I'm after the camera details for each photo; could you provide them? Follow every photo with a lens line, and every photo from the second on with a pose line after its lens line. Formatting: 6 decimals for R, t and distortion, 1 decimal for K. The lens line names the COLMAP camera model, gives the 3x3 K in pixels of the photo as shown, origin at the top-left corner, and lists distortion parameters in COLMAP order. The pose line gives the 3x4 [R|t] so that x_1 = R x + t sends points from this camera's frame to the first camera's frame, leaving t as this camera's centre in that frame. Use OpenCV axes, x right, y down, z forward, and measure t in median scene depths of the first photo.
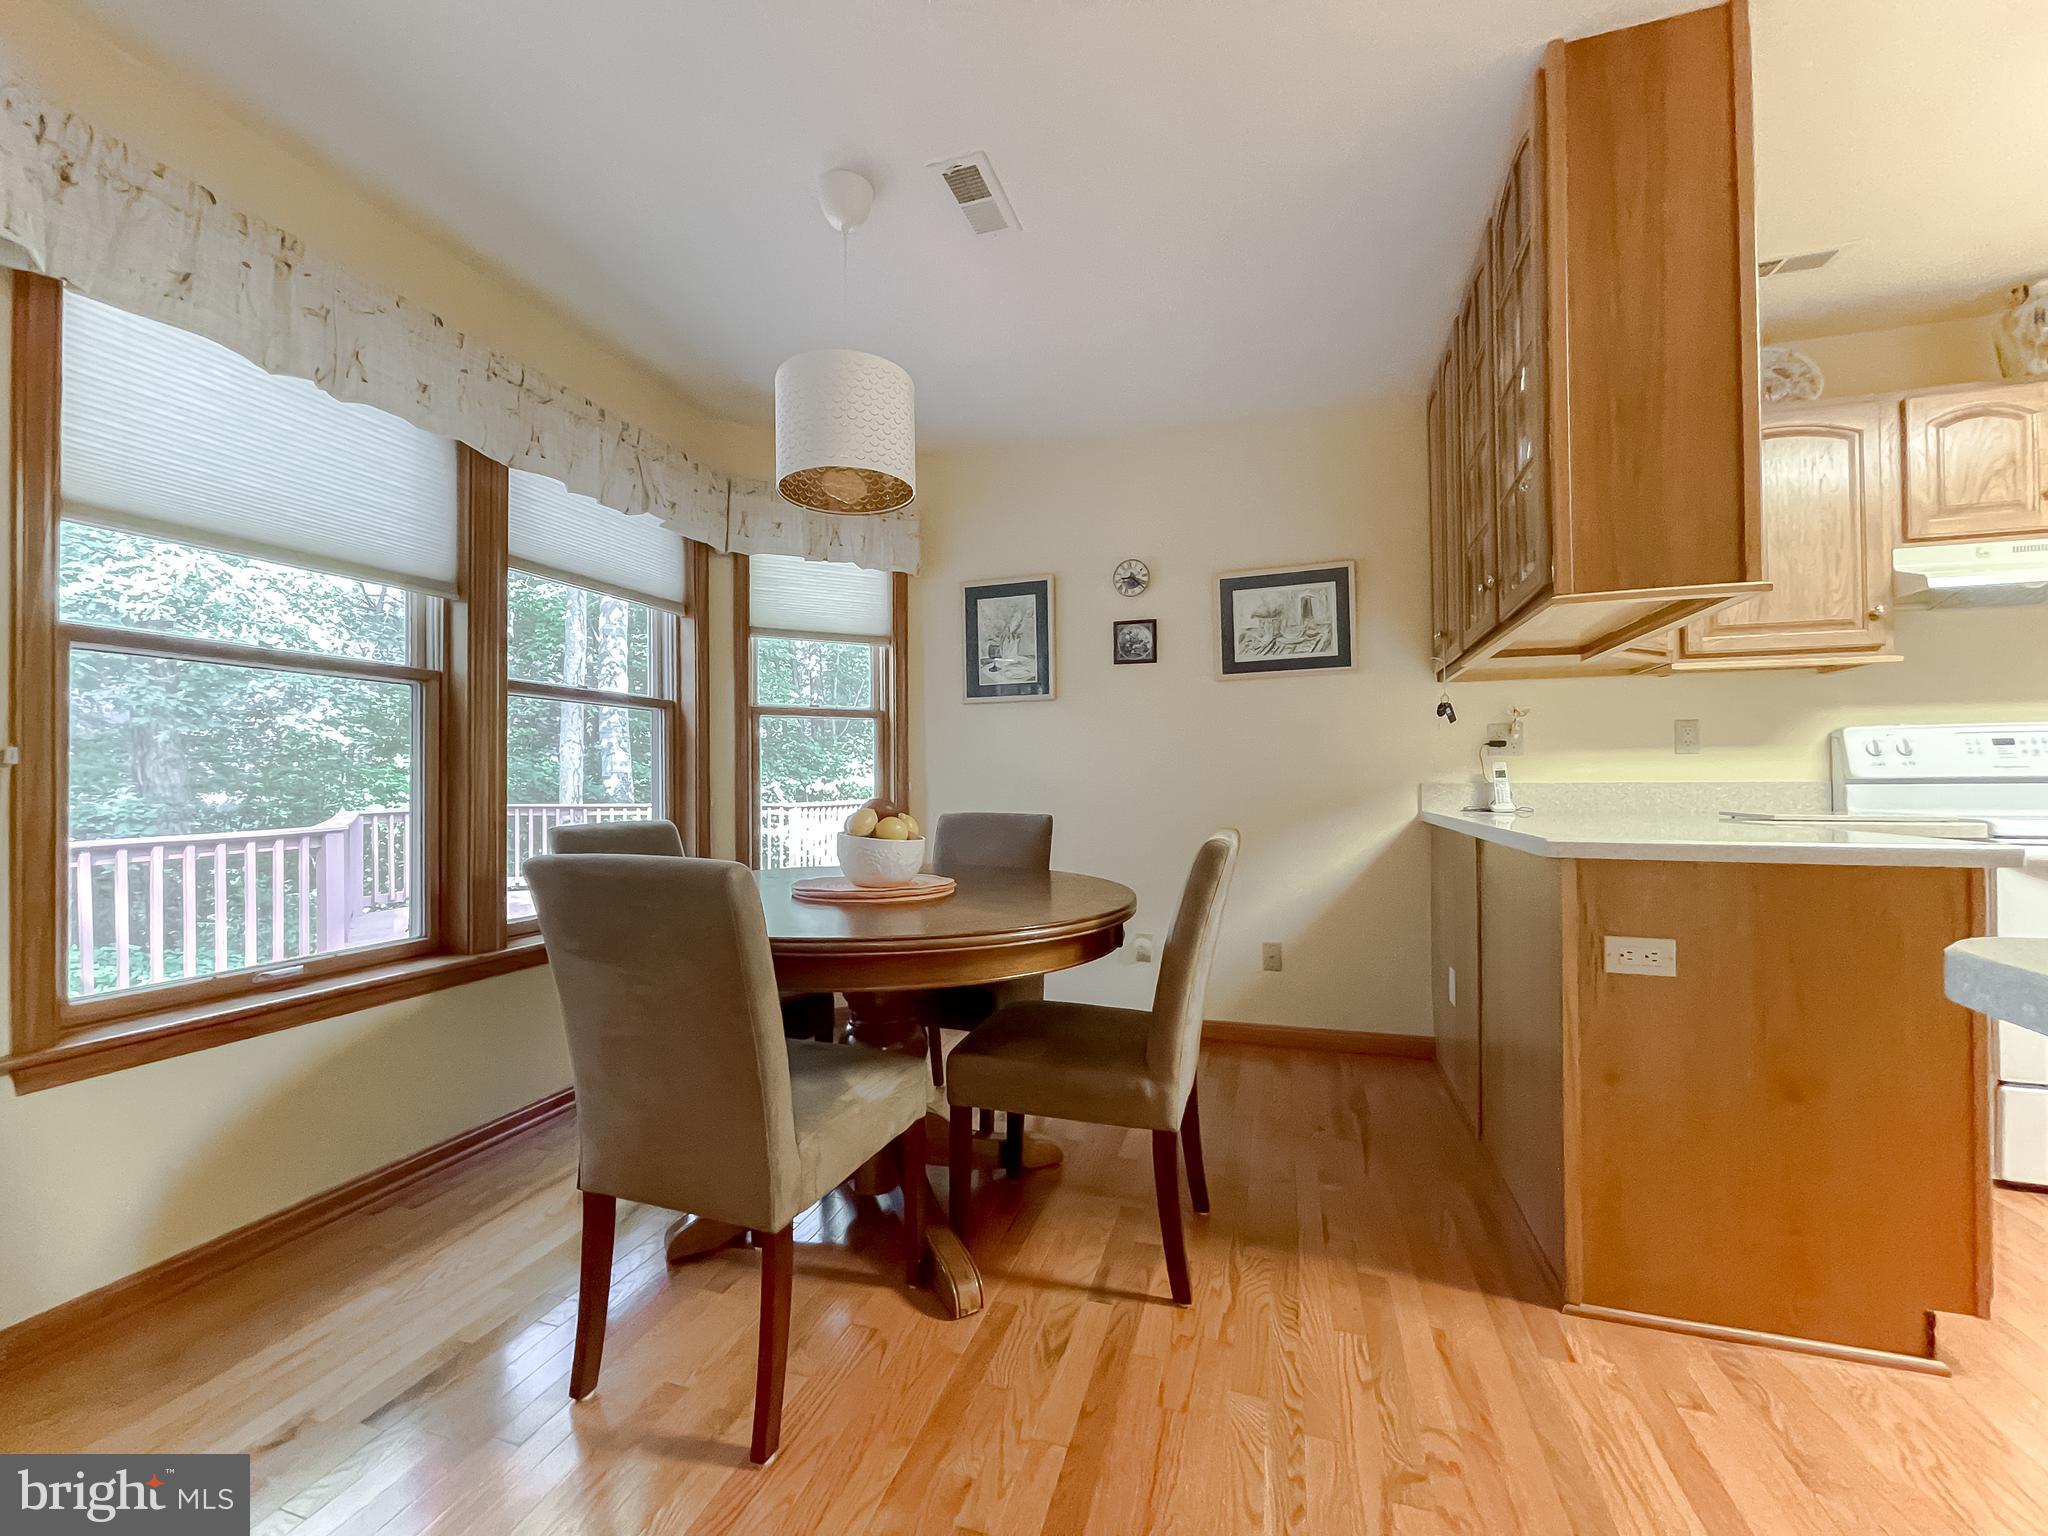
lens RADIAL K [[836.2, 0, 1026.9], [0, 836.2, 774.4], [0, 0, 1]] dist [-0.001340, -0.000603]
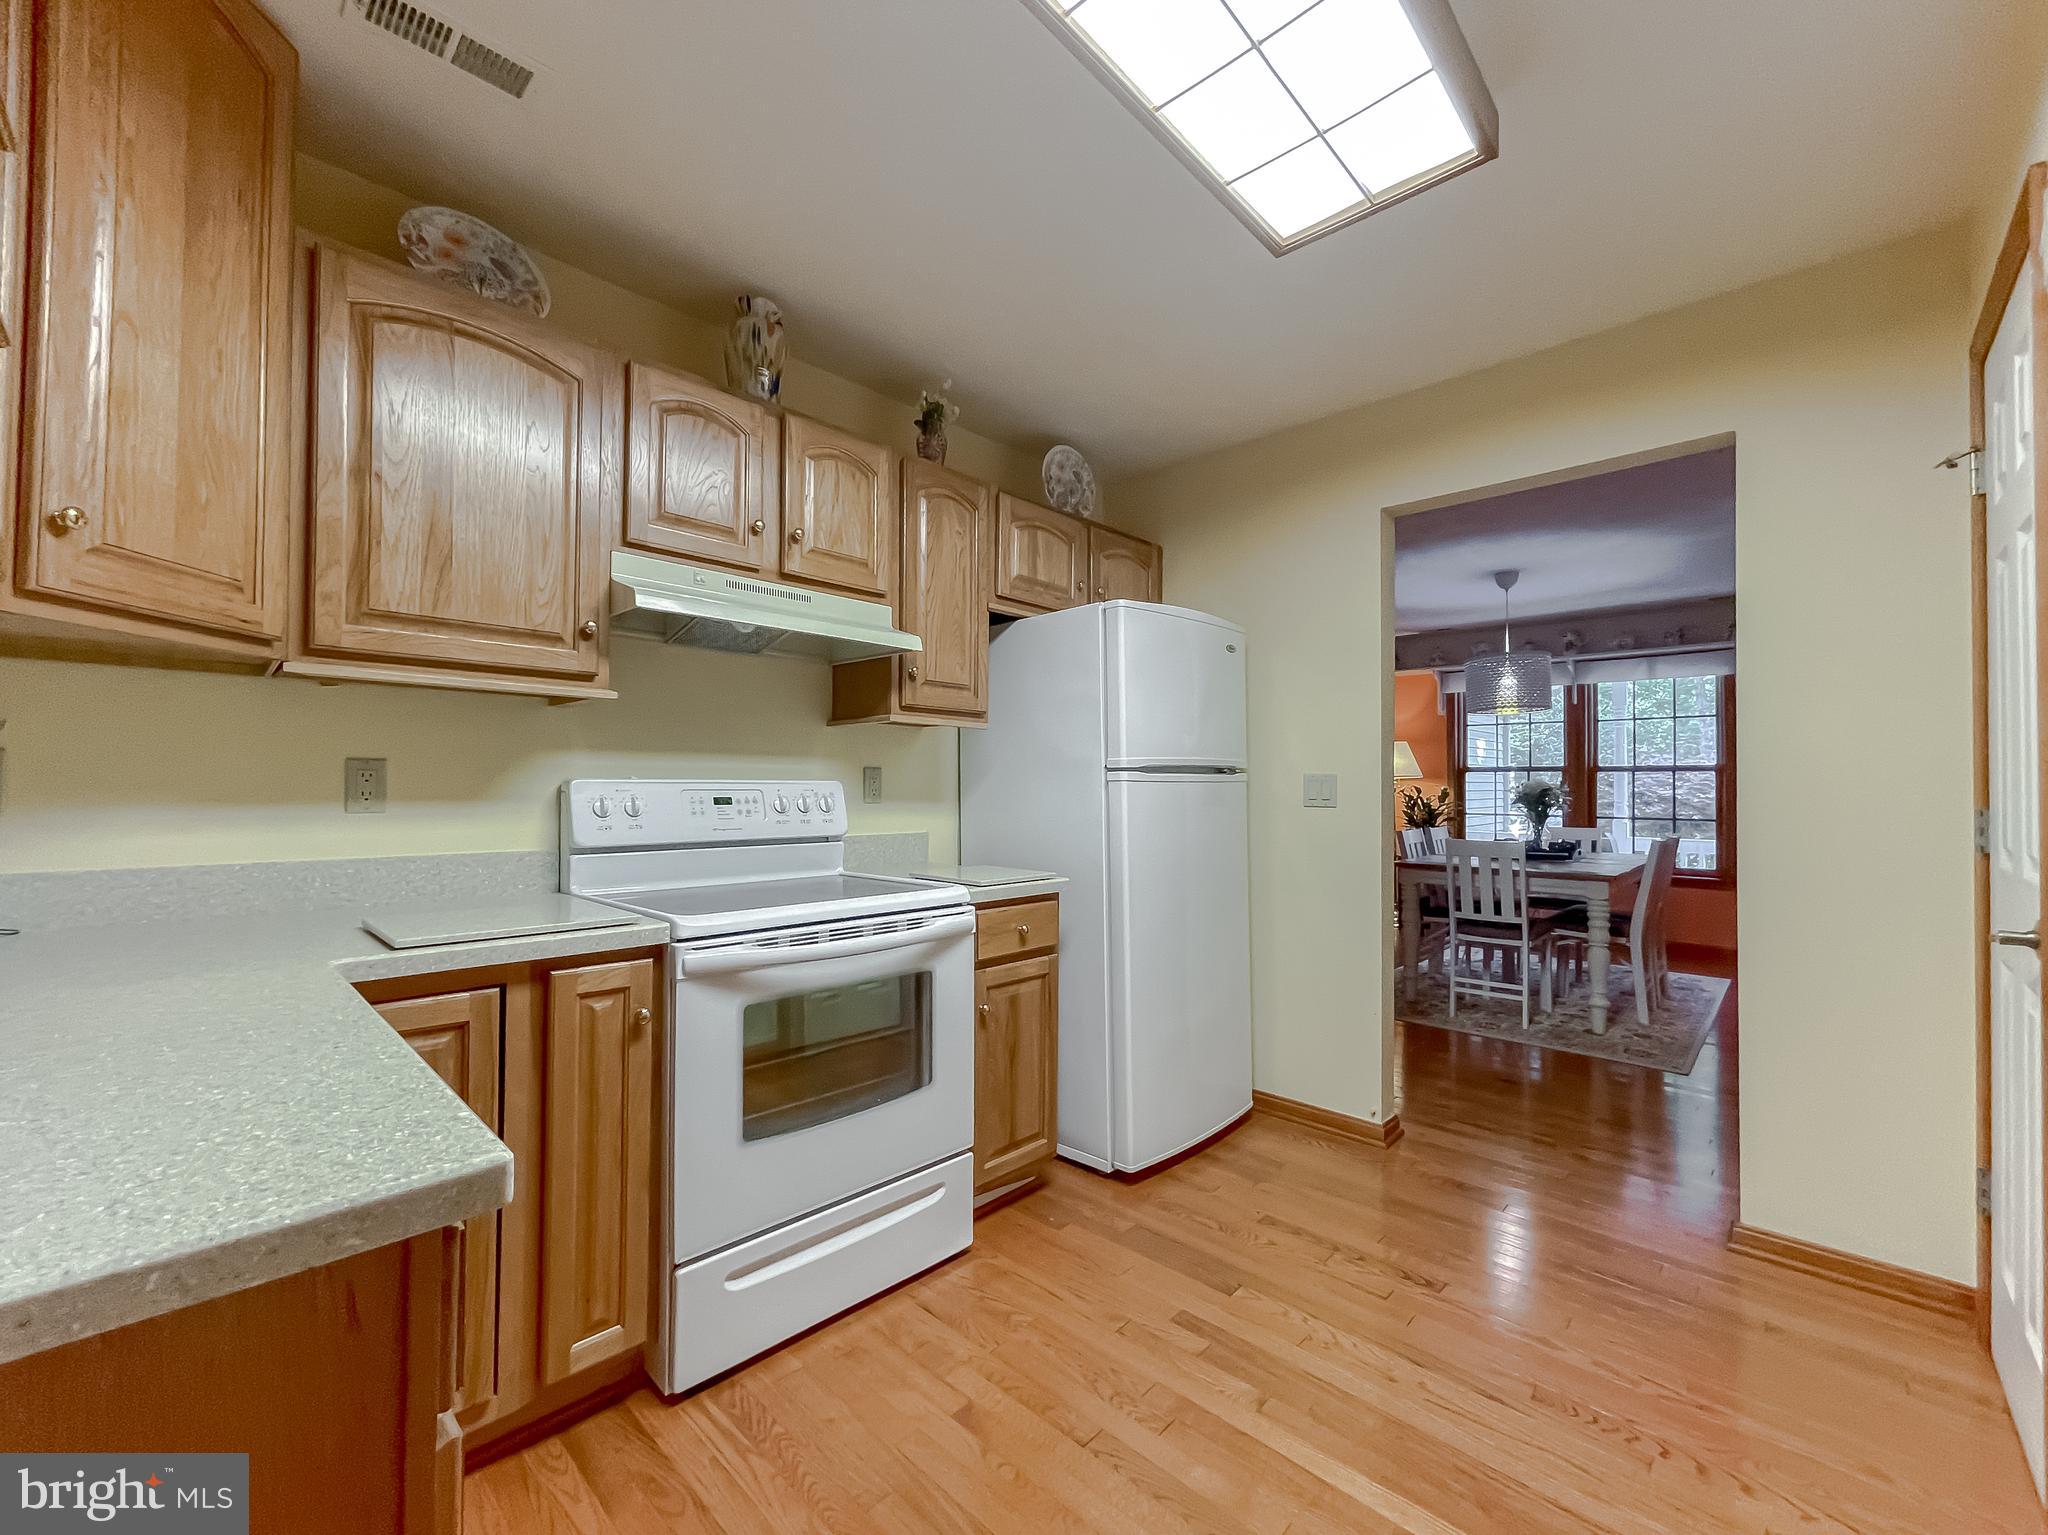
lens RADIAL K [[836.2, 0, 1022.7], [0, 836.2, 774.4], [0, 0, 1]] dist [-0.001340, -0.000603]
pose [[0.437128, 0.023820, 0.899084, 0.513761], [-0.016938, 0.999690, -0.018250, -0.057849], [-0.899240, -0.007251, 0.437396, 0.323929]]
